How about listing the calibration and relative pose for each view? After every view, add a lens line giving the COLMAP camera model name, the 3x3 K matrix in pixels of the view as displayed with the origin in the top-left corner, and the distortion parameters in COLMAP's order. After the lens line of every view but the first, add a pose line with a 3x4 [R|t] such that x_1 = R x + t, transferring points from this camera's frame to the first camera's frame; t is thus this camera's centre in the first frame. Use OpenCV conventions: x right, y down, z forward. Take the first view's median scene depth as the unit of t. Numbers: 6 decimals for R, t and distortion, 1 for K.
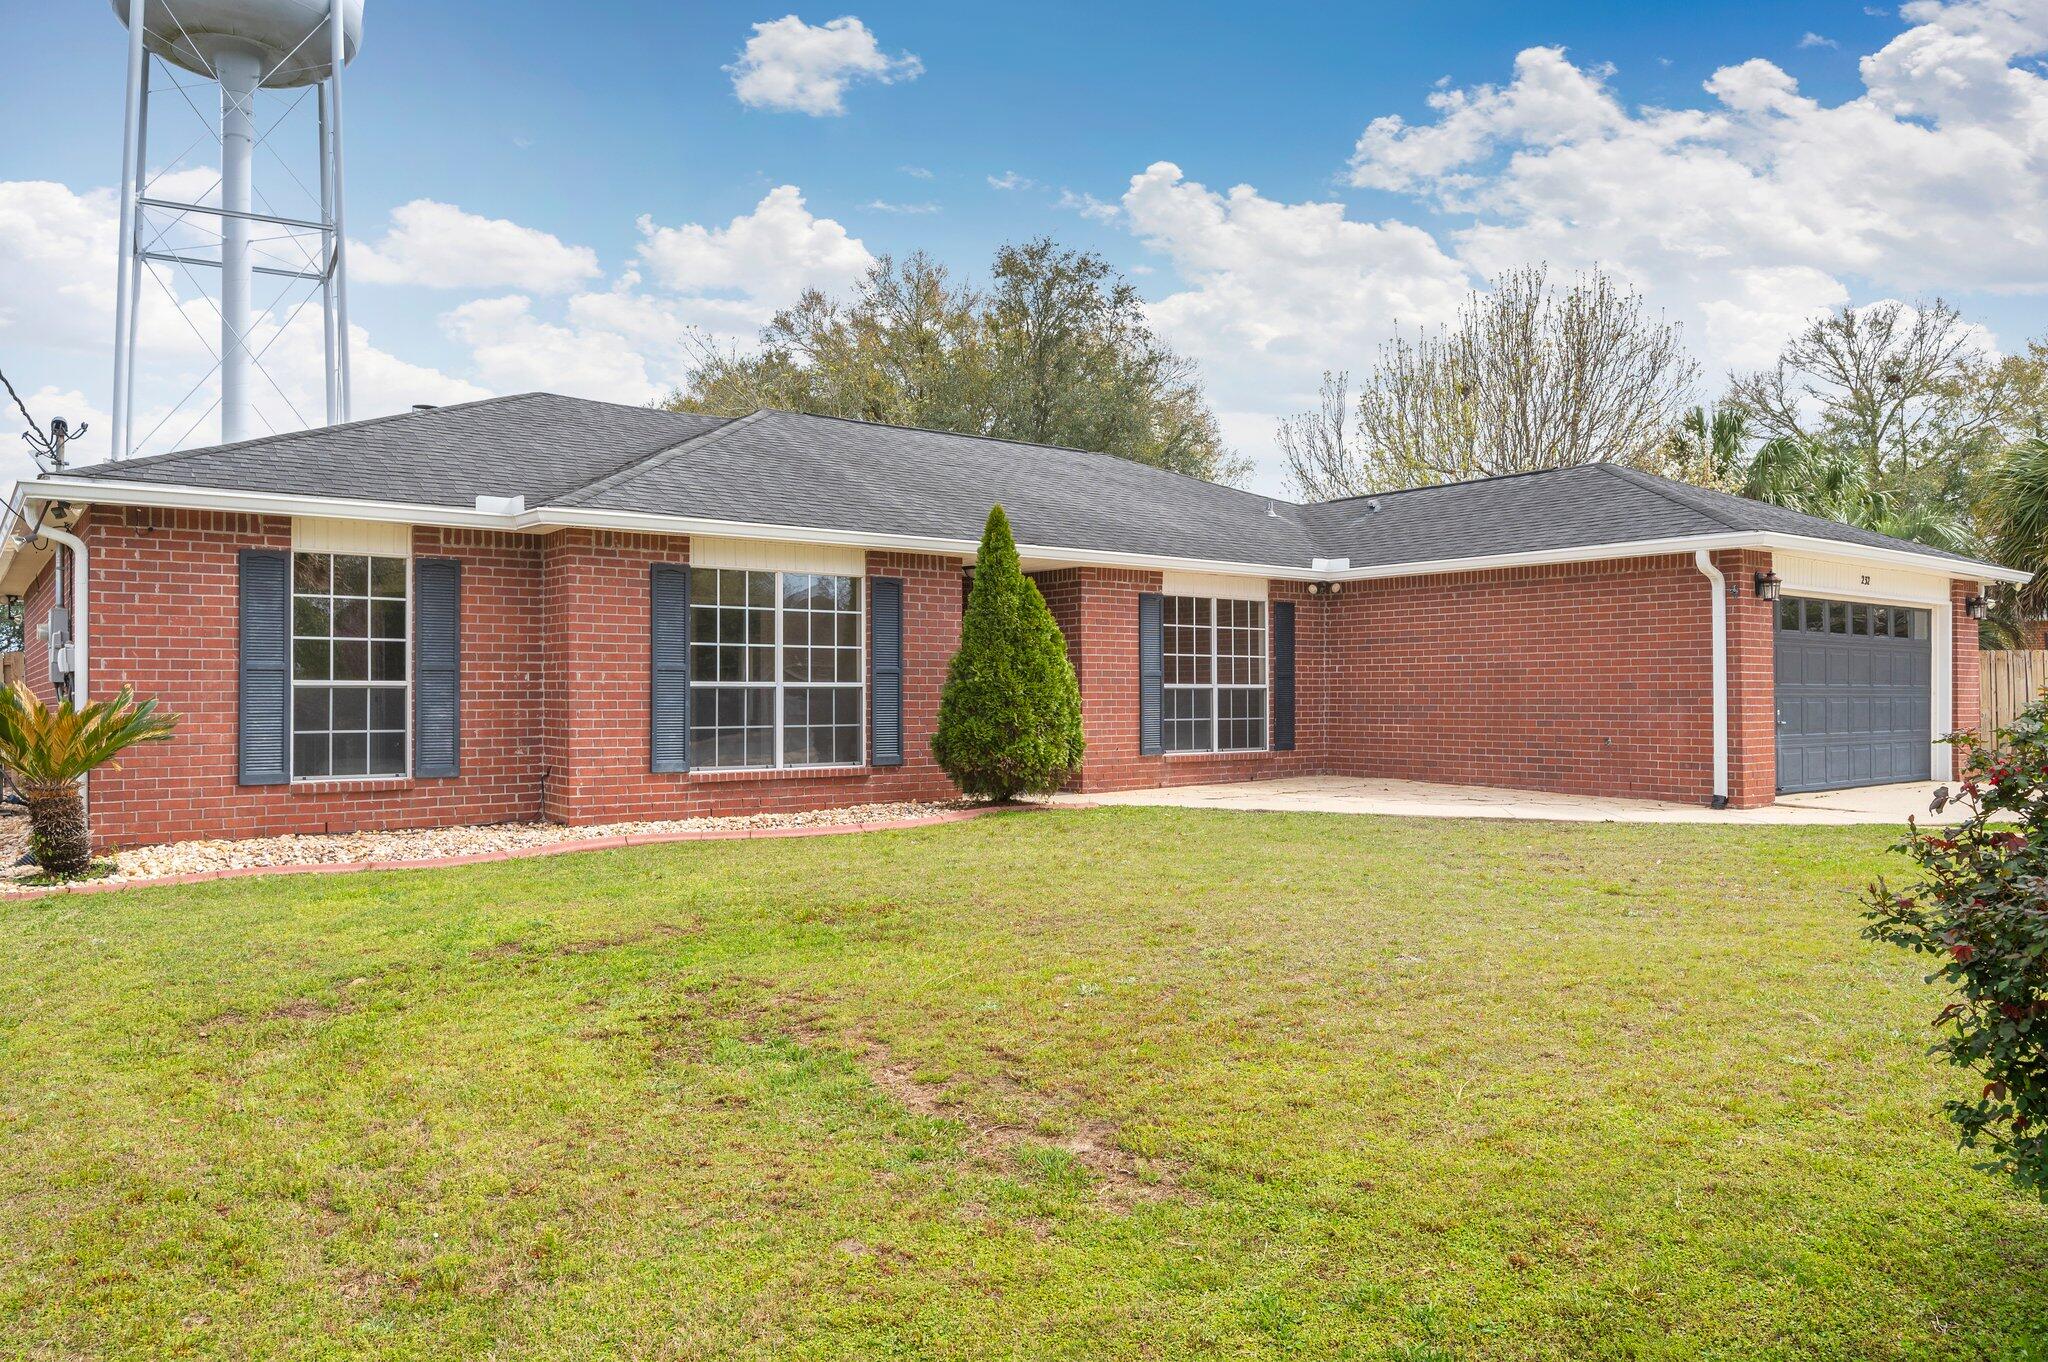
lens RADIAL K [[1305.7, 0, 1024.0], [0, 1305.7, 681.0], [0, 0, 1]] dist [-0.003181, -0.000411]
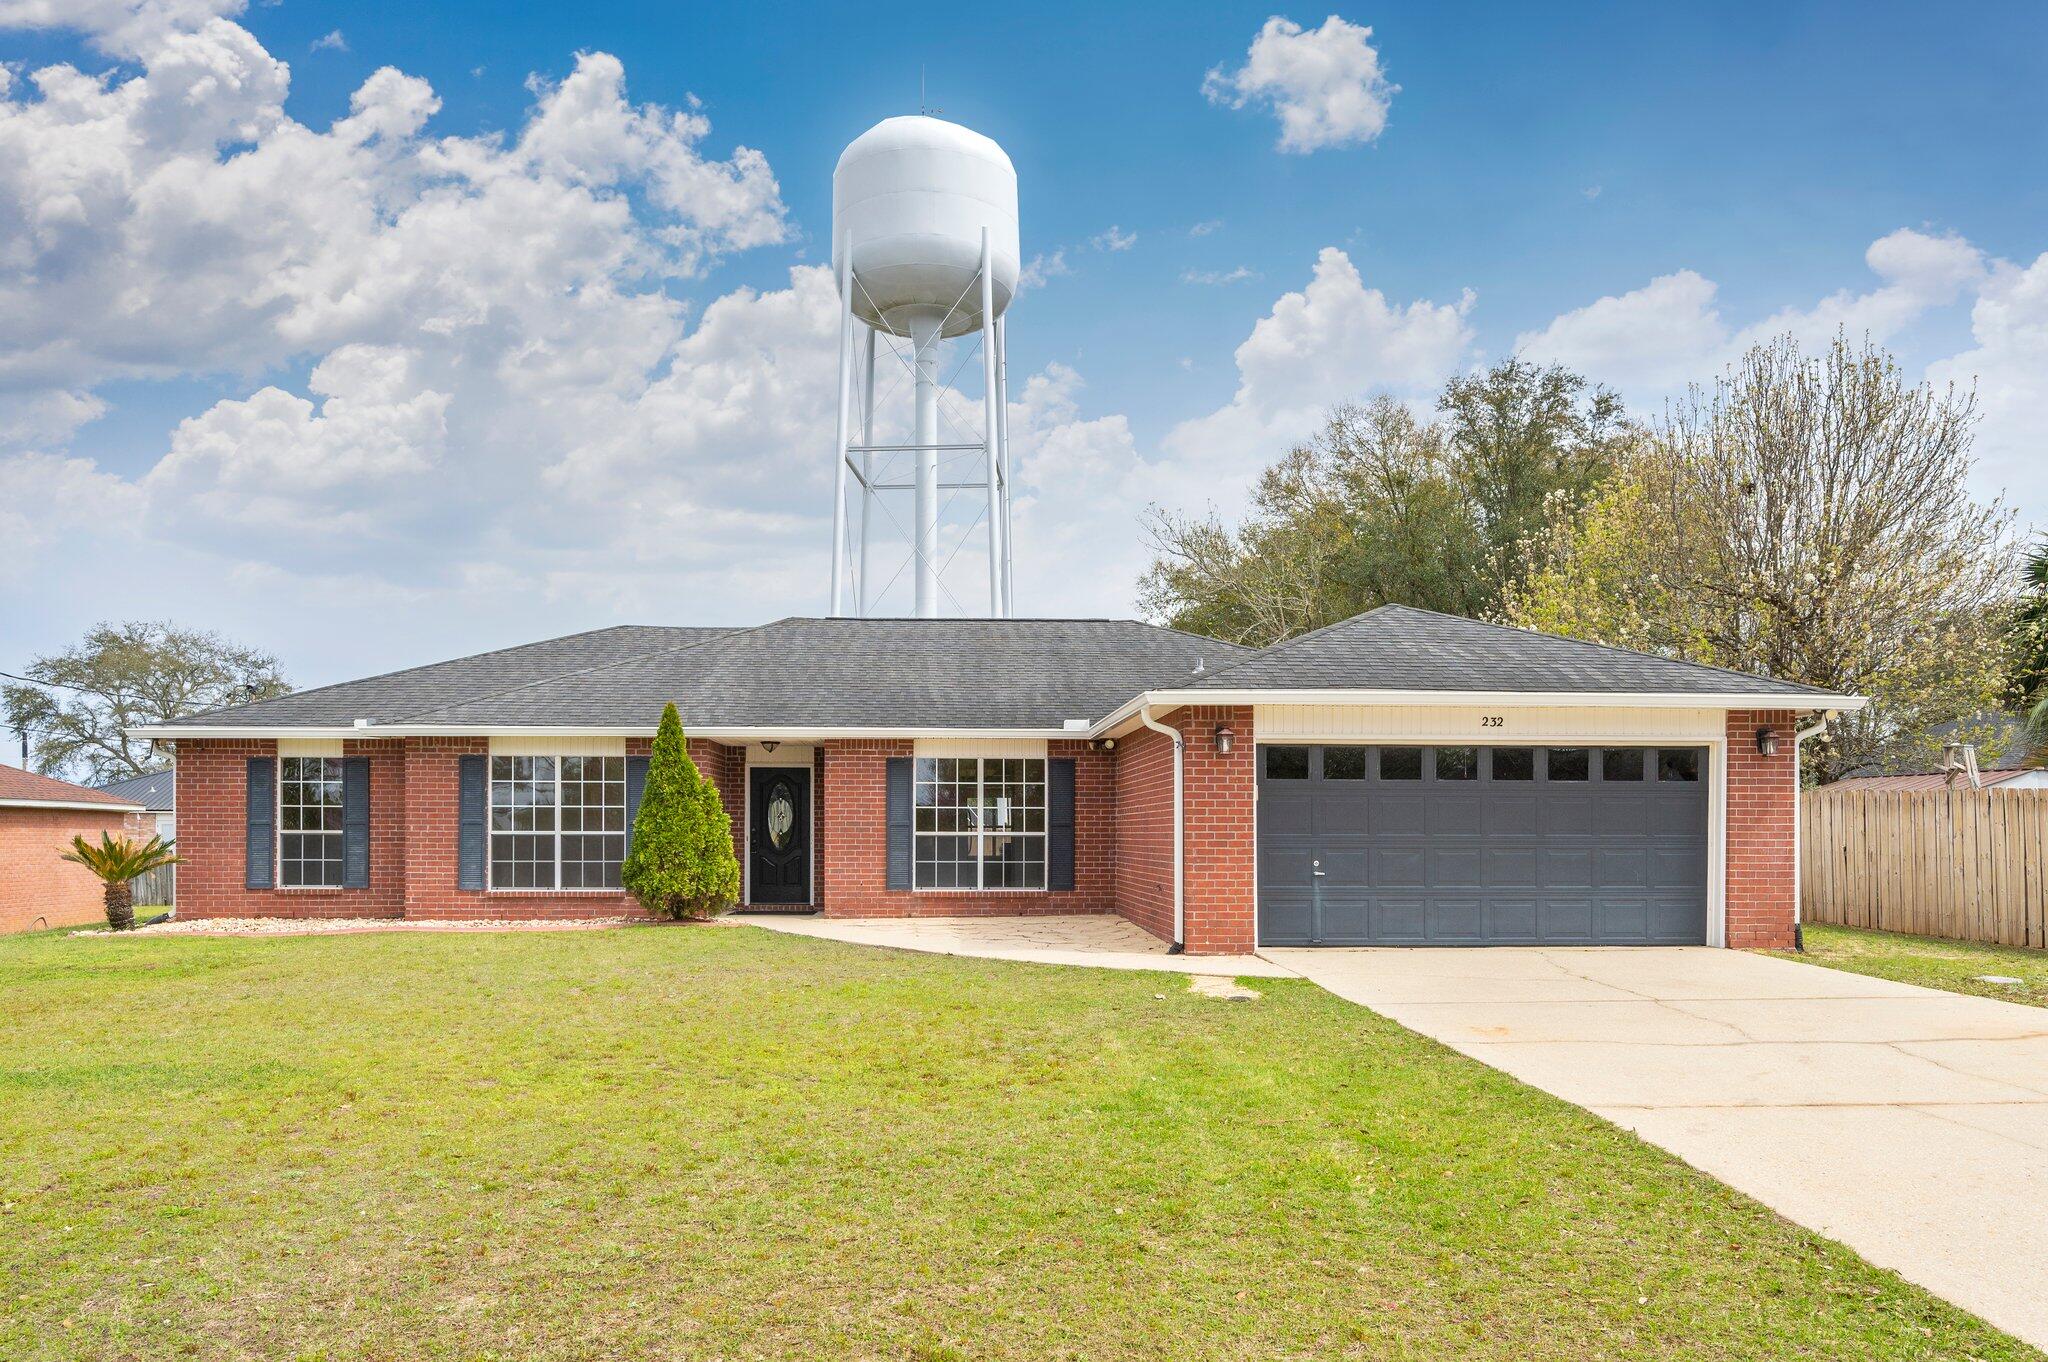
lens RADIAL K [[1318.8, 0, 1023.6], [0, 1318.8, 801.8], [0, 0, 1]] dist [-0.006390, -0.001580]
pose [[0.849093, -0.011787, -0.528111, 0.975587], [0.002019, 0.999816, -0.019068, -0.002427], [0.528239, 0.015124, 0.848961, 0.015192]]
